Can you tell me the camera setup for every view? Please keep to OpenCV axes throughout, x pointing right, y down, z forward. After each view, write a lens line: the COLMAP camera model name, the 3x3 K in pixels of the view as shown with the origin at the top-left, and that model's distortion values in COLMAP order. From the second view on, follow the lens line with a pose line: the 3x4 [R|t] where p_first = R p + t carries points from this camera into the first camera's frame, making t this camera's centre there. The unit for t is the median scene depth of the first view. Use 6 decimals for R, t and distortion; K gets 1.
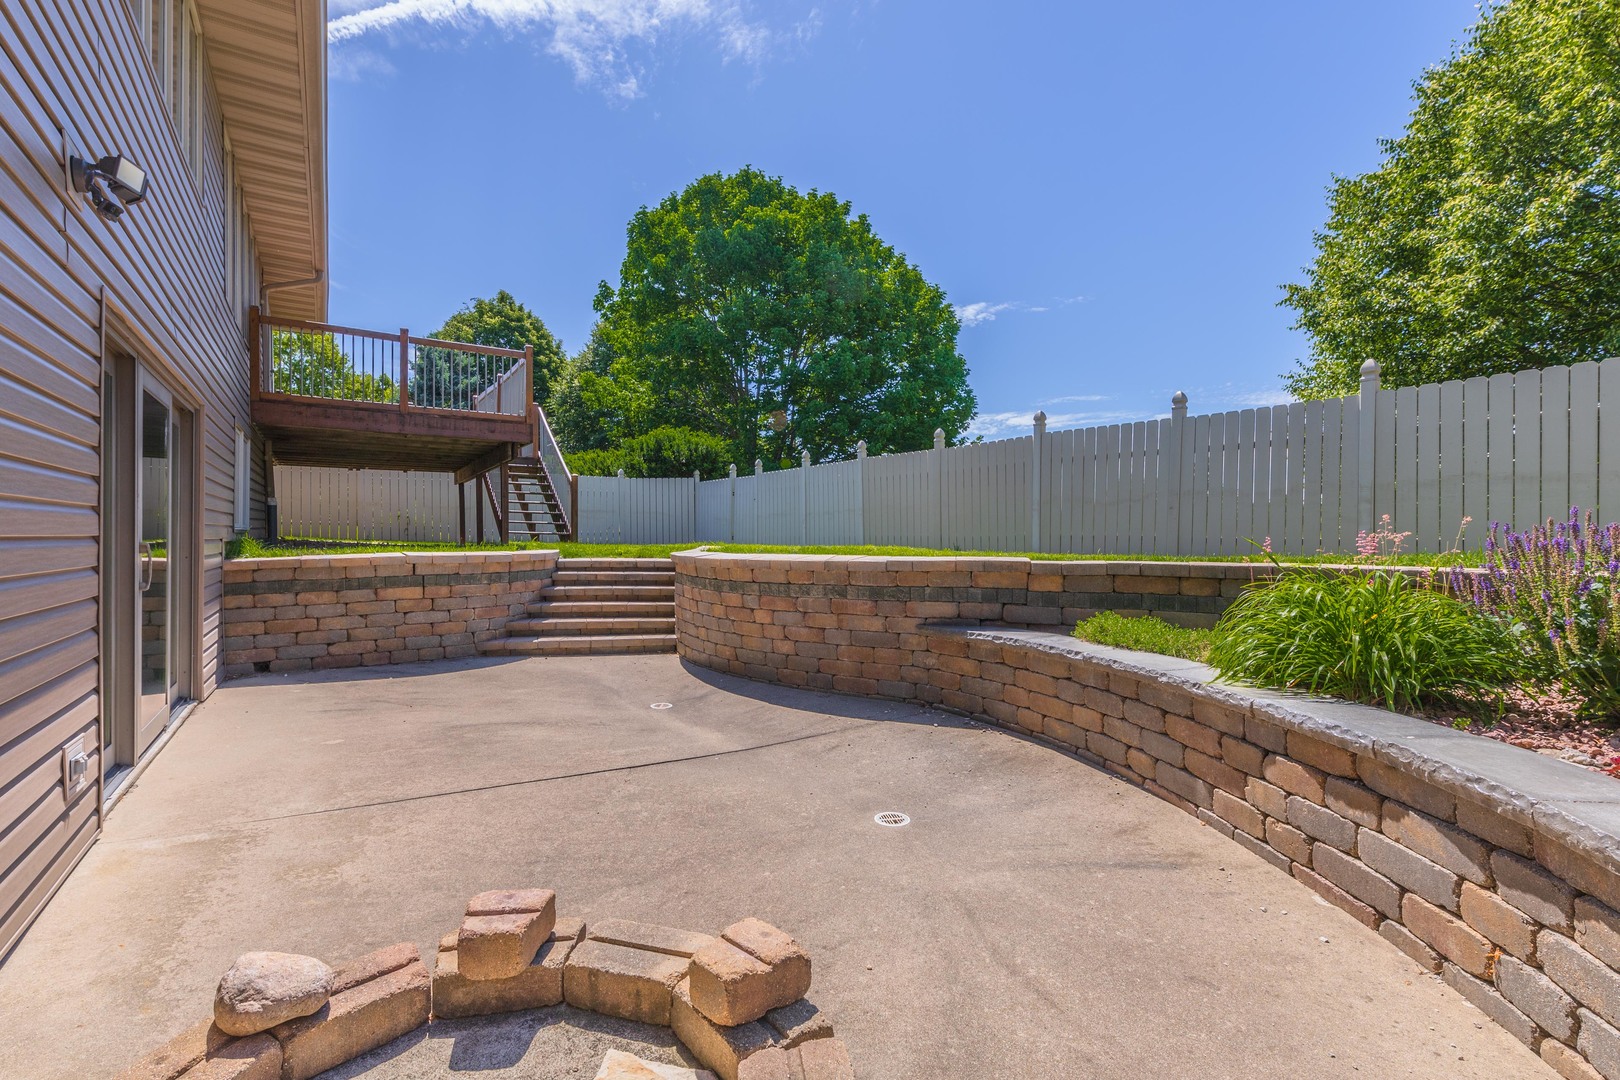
lens RADIAL K [[752.2, 0, 810.0], [0, 752.2, 540.0], [0, 0, 1]] dist [0.000425, 0.000214]
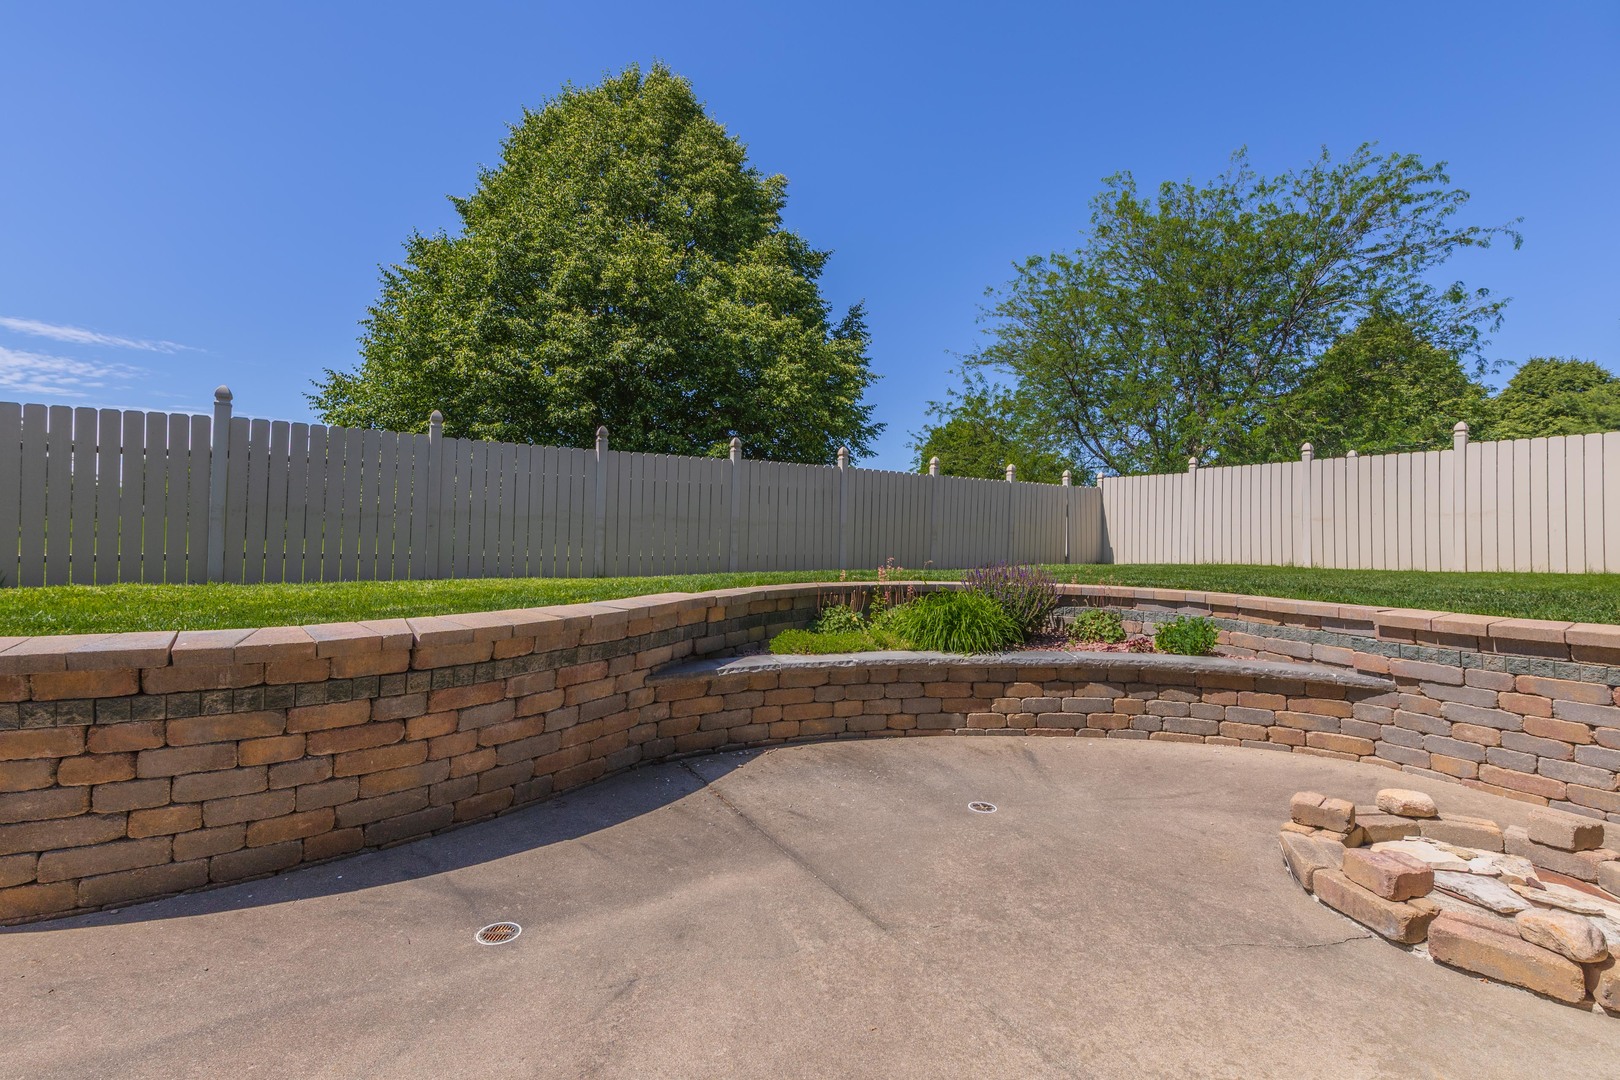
lens RADIAL K [[725.0, 0, 770.5], [0, 725.0, 505.2], [0, 0, 1]] dist [0.001590, 0.000756]
pose [[0.034646, 0.033536, 0.998837, -1.011727], [-0.013245, 0.999364, -0.033094, -0.092420], [-0.999312, -0.012083, 0.035068, 1.137971]]
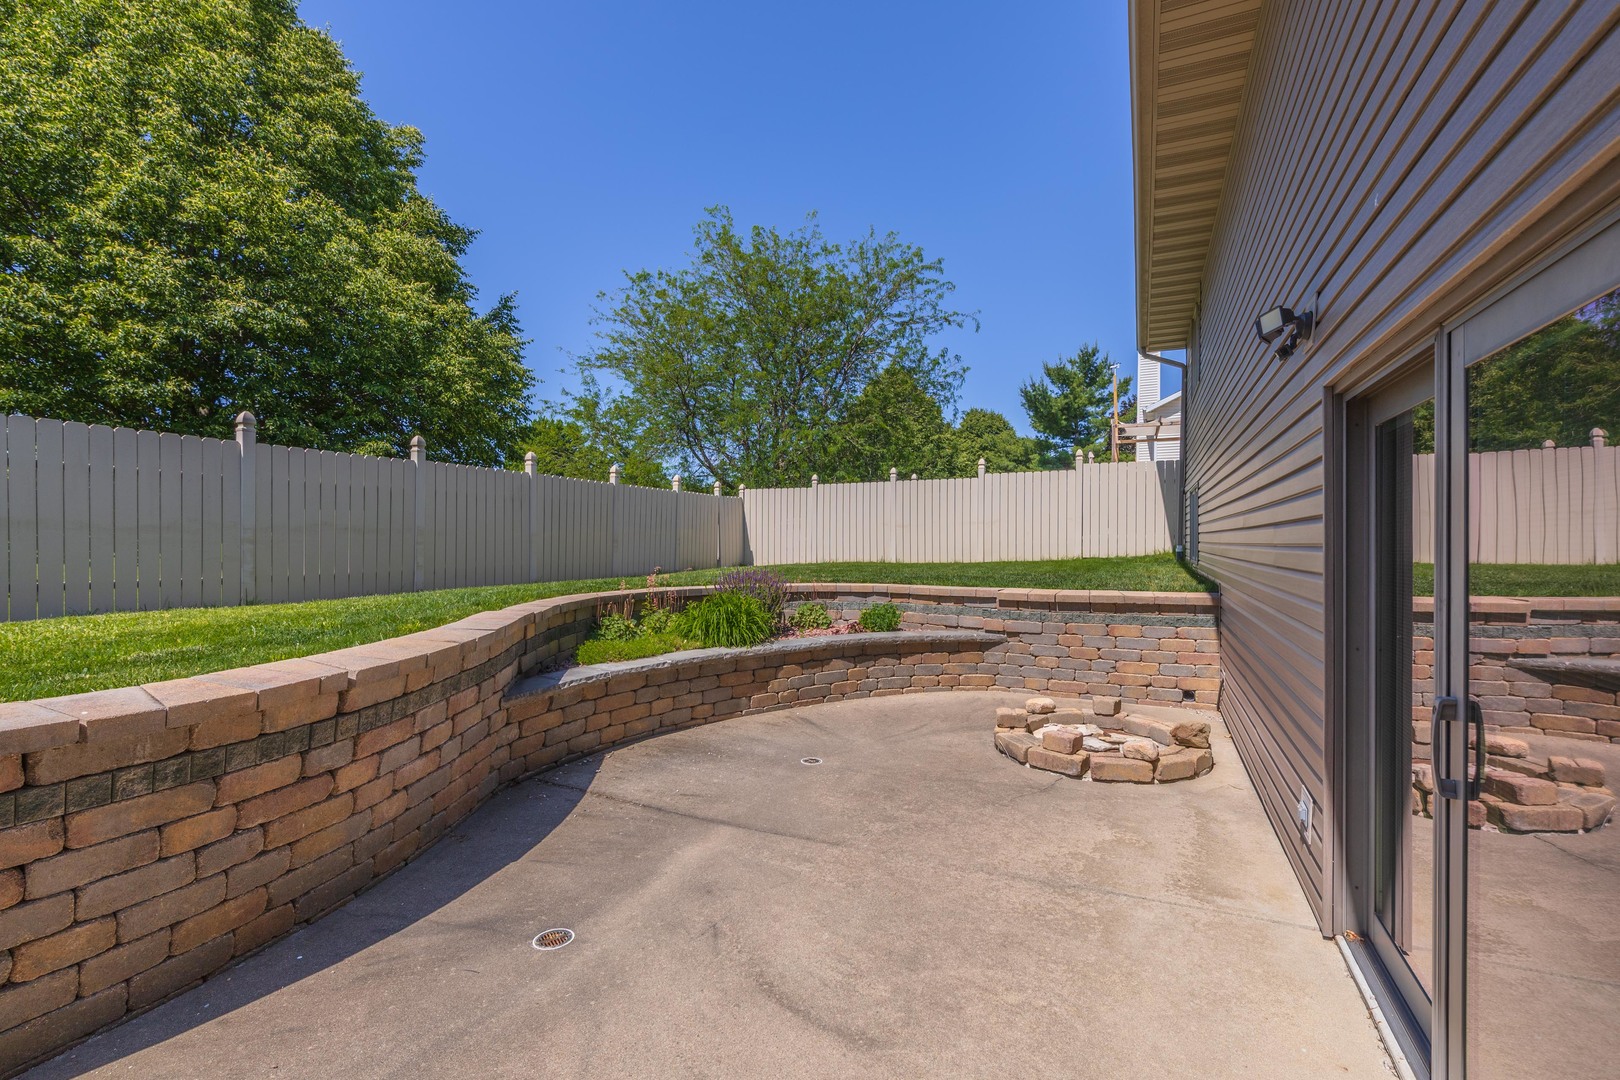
lens RADIAL K [[752.2, 0, 810.0], [0, 752.2, 540.0], [0, 0, 1]] dist [0.000425, 0.000214]
pose [[-0.553425, -0.003363, 0.832892, -1.080884], [-0.000478, 0.999993, 0.003719, -0.103359], [-0.832899, 0.001660, -0.553423, 1.639120]]
